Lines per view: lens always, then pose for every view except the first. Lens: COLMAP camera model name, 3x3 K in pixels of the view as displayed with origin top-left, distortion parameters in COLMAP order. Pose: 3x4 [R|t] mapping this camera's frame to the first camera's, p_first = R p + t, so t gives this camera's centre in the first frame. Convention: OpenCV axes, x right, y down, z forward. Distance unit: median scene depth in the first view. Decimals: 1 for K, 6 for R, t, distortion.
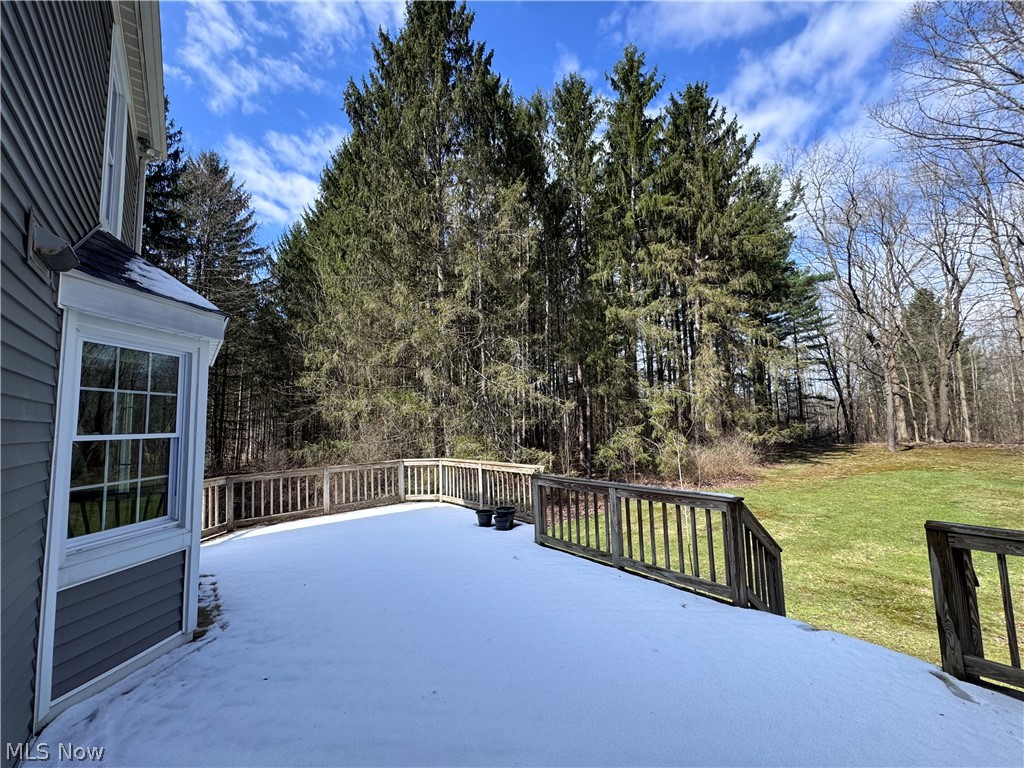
lens RADIAL K [[409.3, 0, 510.1], [0, 409.3, 384.3], [0, 0, 1]] dist [-0.001508, -0.001296]
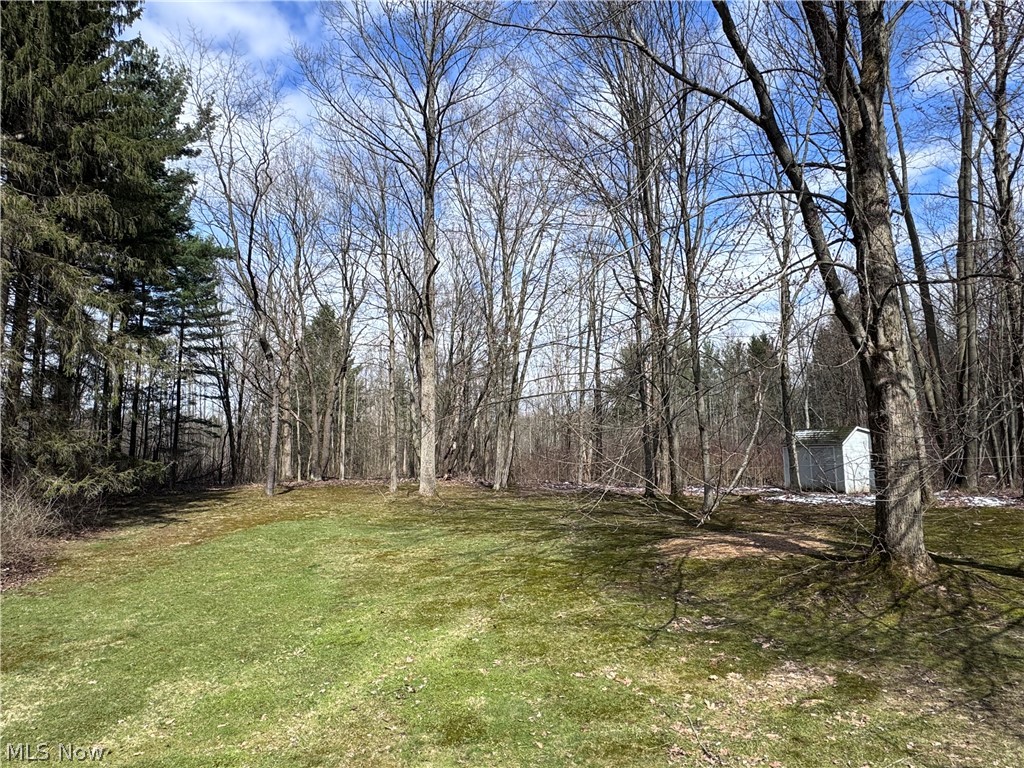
lens RADIAL K [[597.0, 0, 511.8], [0, 597.0, 383.7], [0, 0, 1]] dist [0.006612, 0.001640]
pose [[0.448158, 0.108832, 0.887305, 0.091133], [-0.086778, 0.993170, -0.077987, 0.002289], [-0.889732, -0.042048, 0.454542, 0.070100]]
